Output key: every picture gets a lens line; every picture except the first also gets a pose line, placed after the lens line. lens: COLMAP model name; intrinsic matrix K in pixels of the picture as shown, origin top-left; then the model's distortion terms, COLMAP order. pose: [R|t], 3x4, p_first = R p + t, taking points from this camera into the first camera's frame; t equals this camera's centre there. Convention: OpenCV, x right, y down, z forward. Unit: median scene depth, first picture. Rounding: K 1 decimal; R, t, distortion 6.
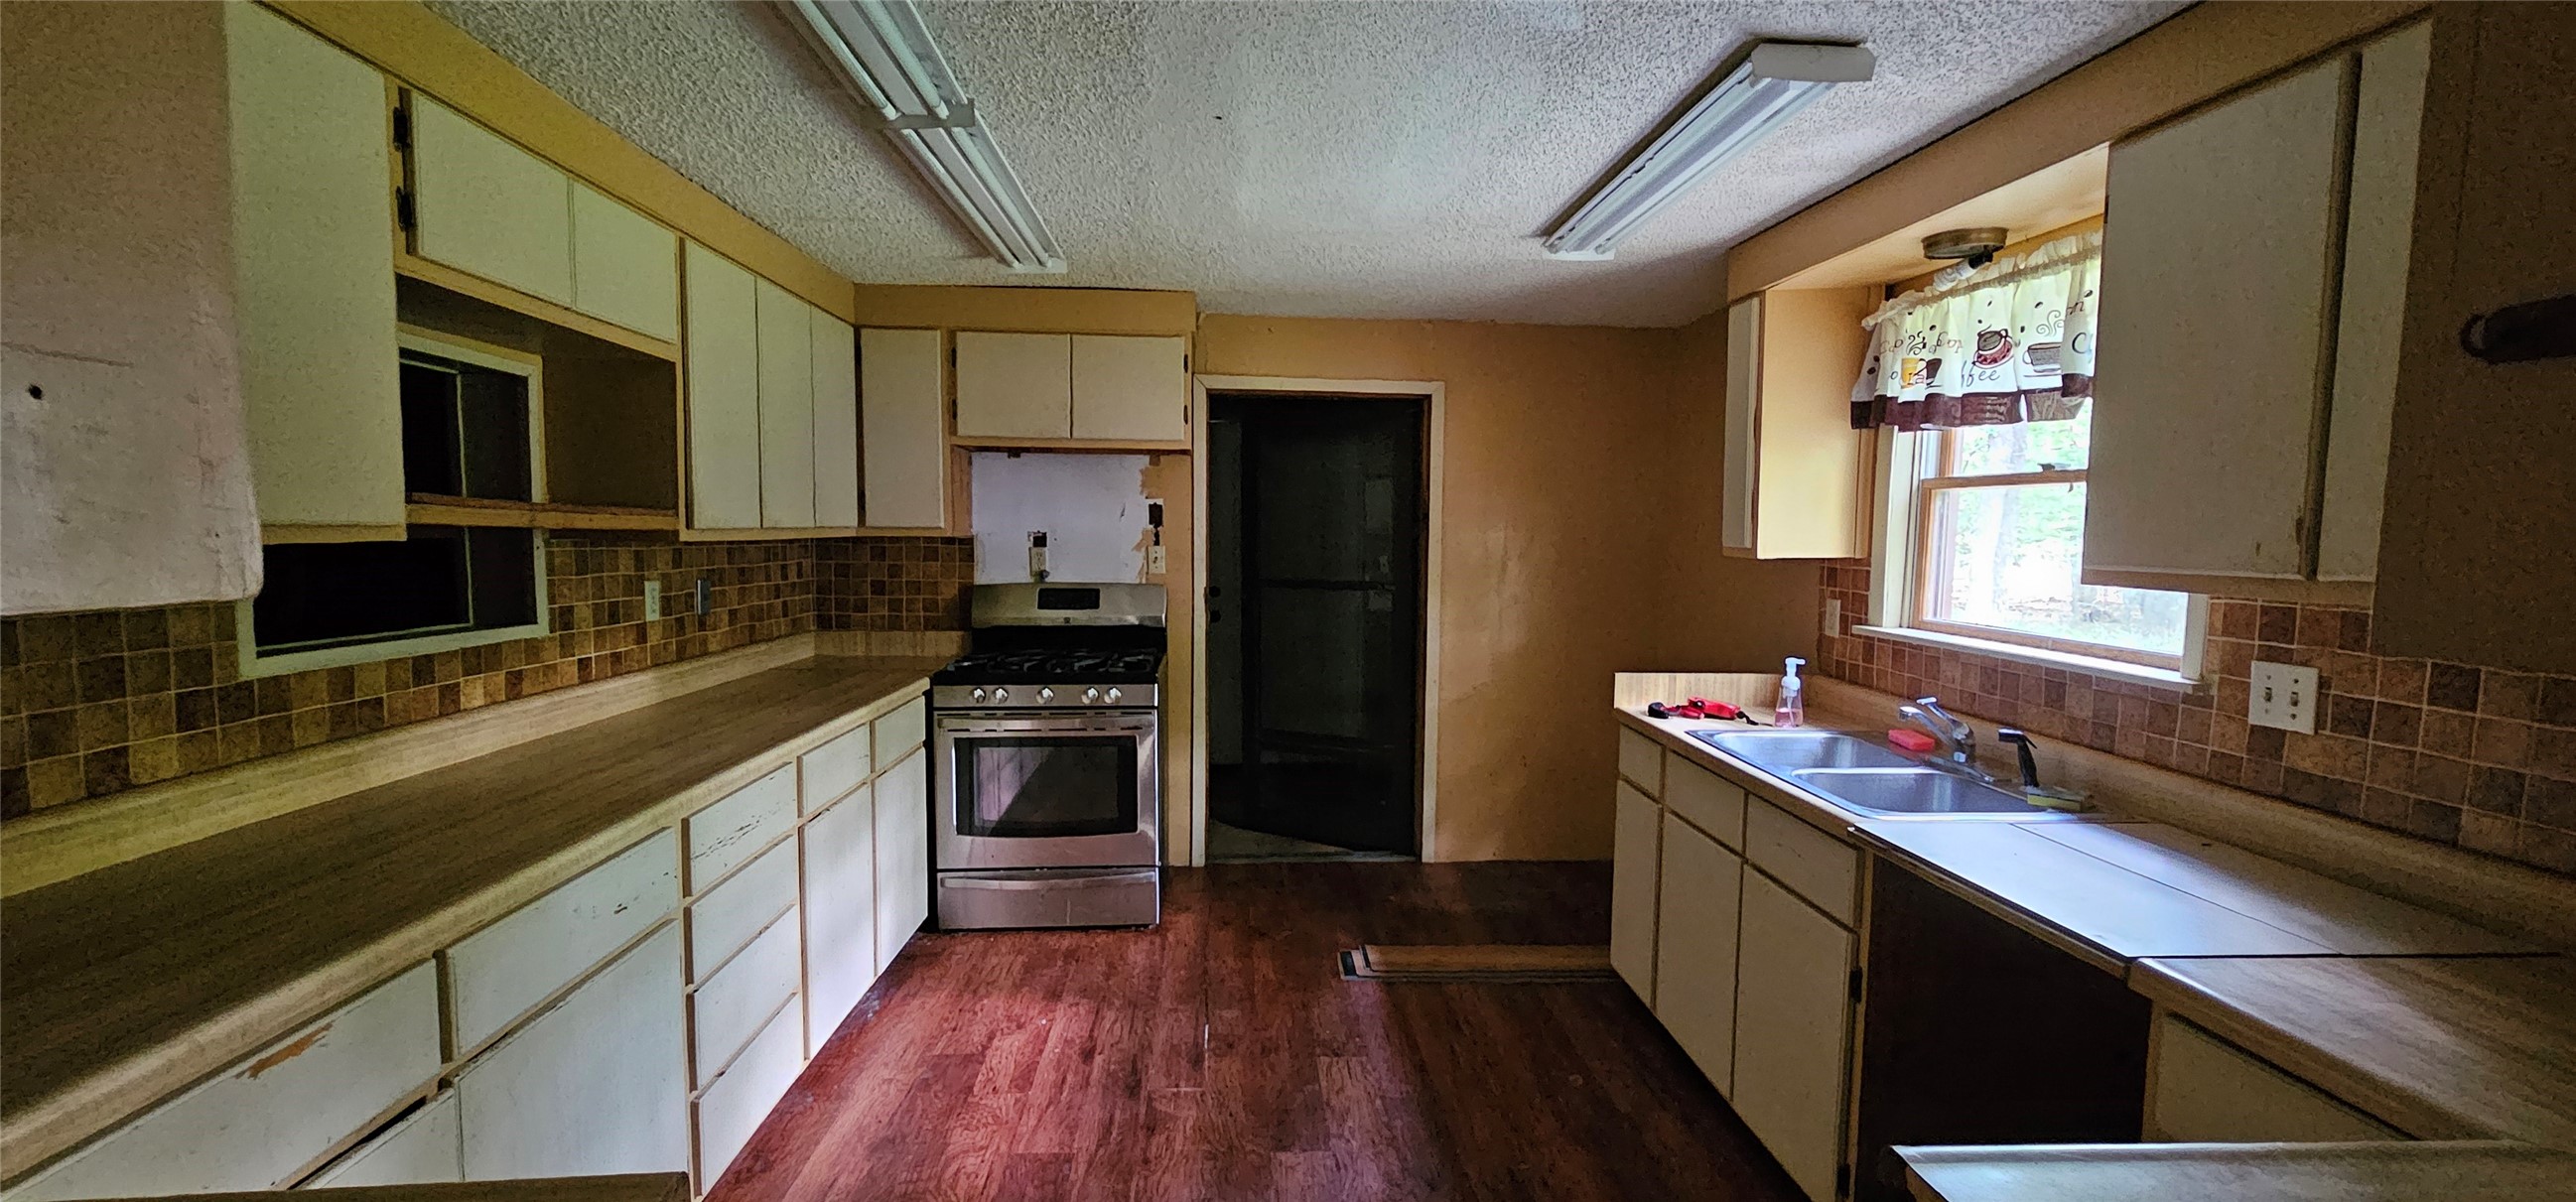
lens RADIAL K [[1032.9, 0, 1295.7], [0, 1032.9, 612.5], [0, 0, 1]] dist [-0.000566, 0.000056]
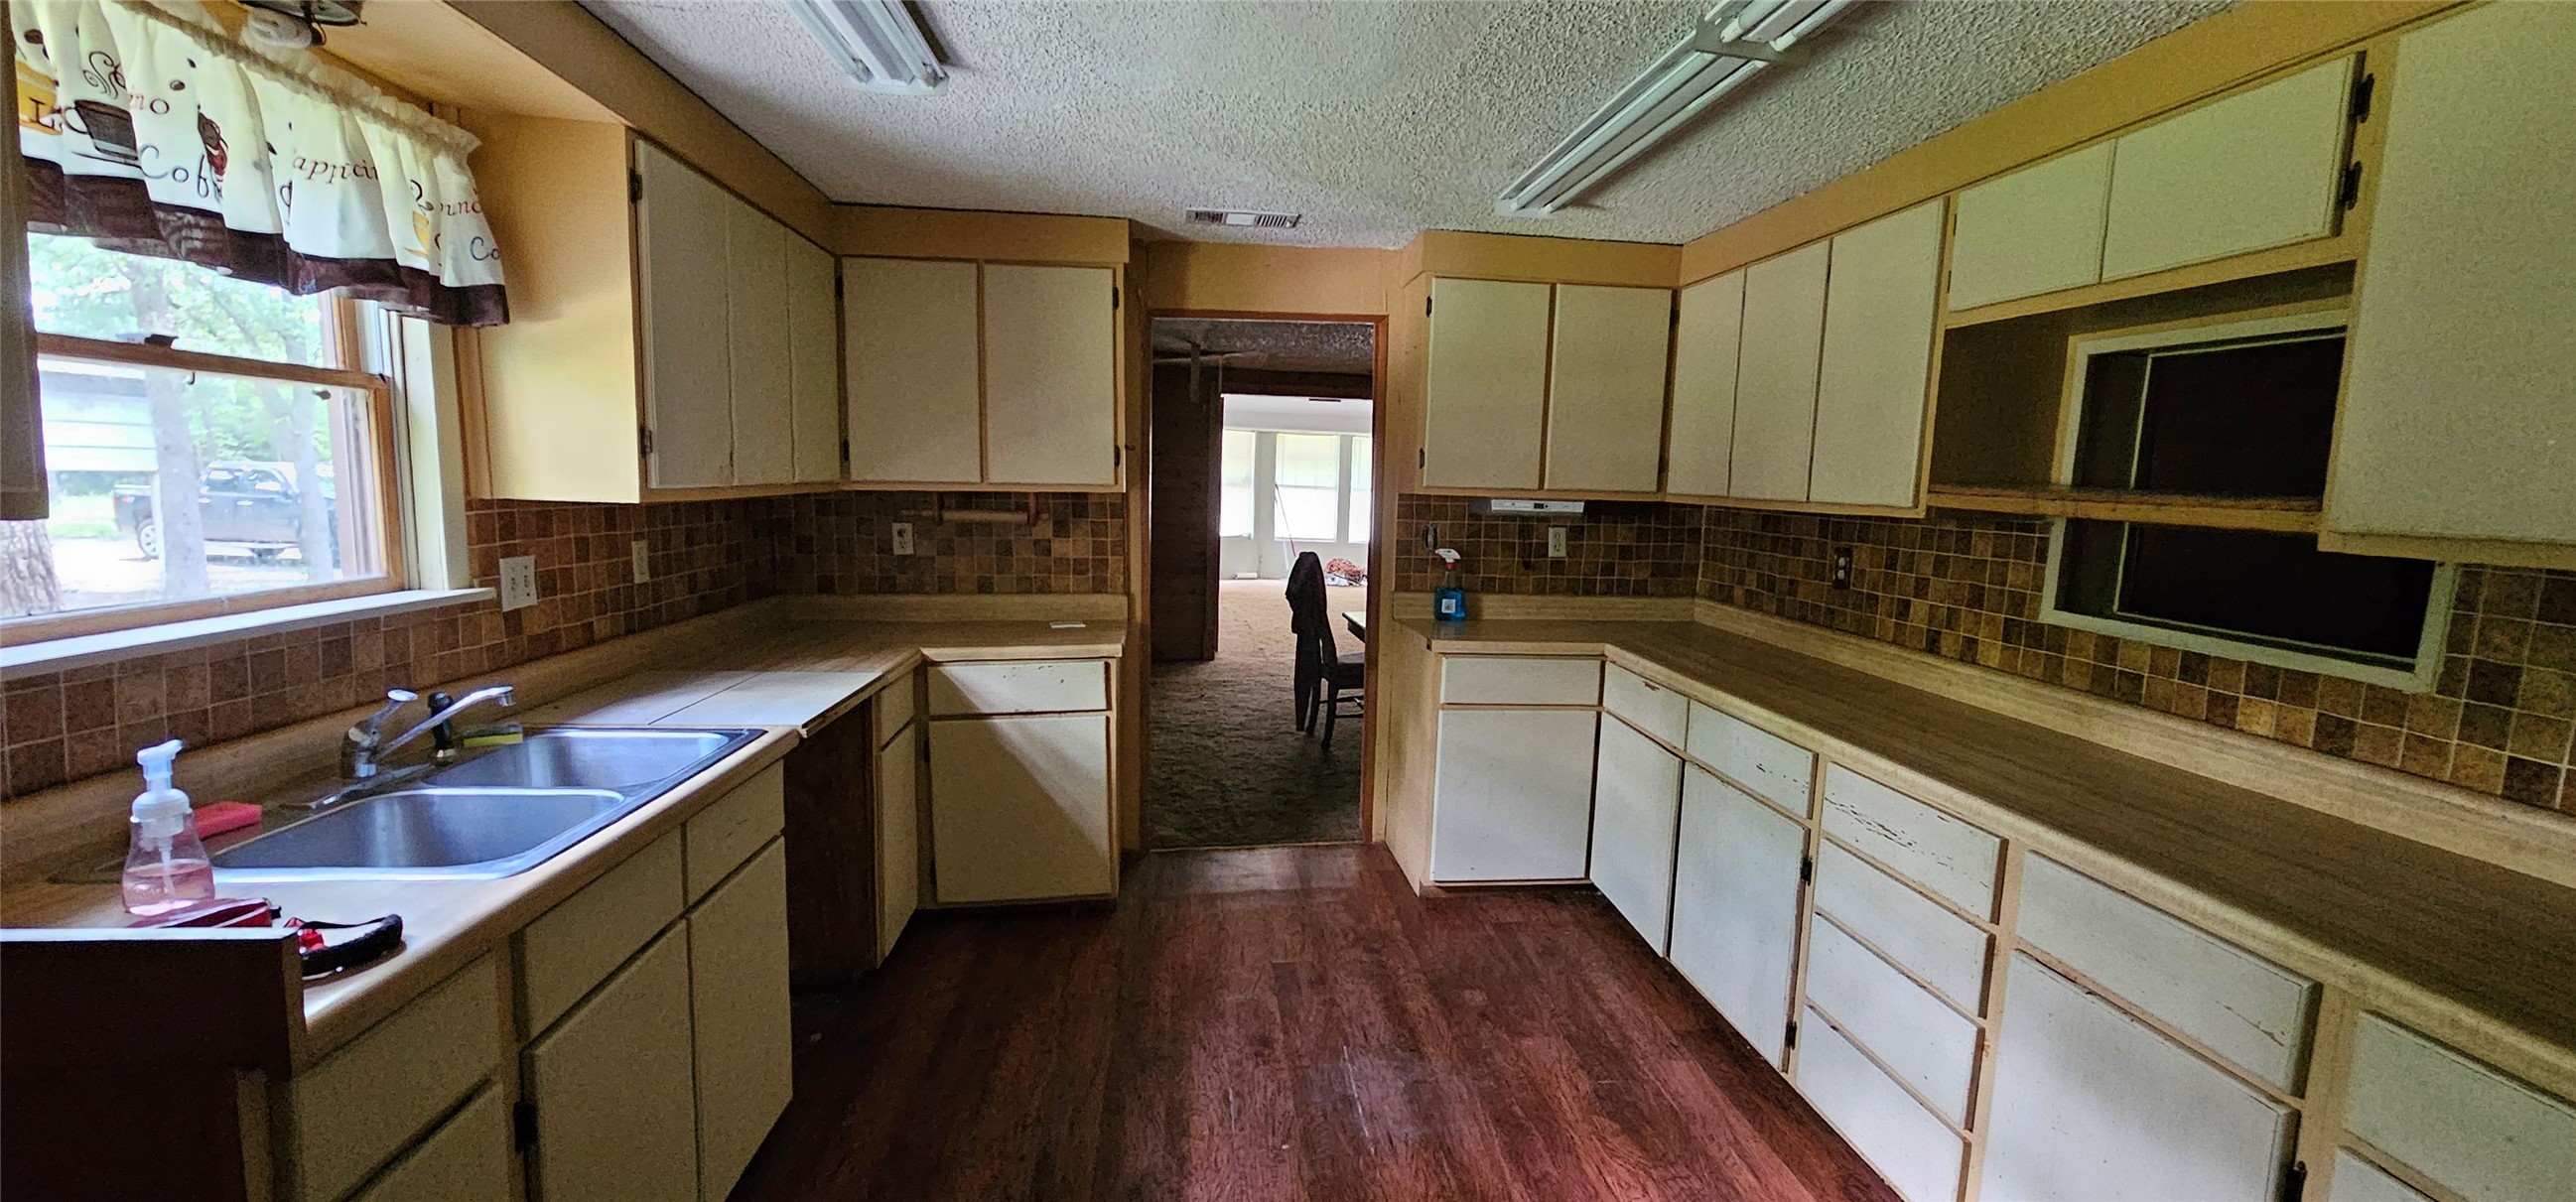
lens RADIAL K [[1032.9, 0, 1299.4], [0, 1032.9, 594.2], [0, 0, 1]] dist [-0.000566, 0.000056]
pose [[-0.998387, -0.038634, -0.041615, 0.050084], [-0.046044, 0.979698, 0.195121, -0.180110], [0.033232, 0.196722, -0.979896, 2.101182]]
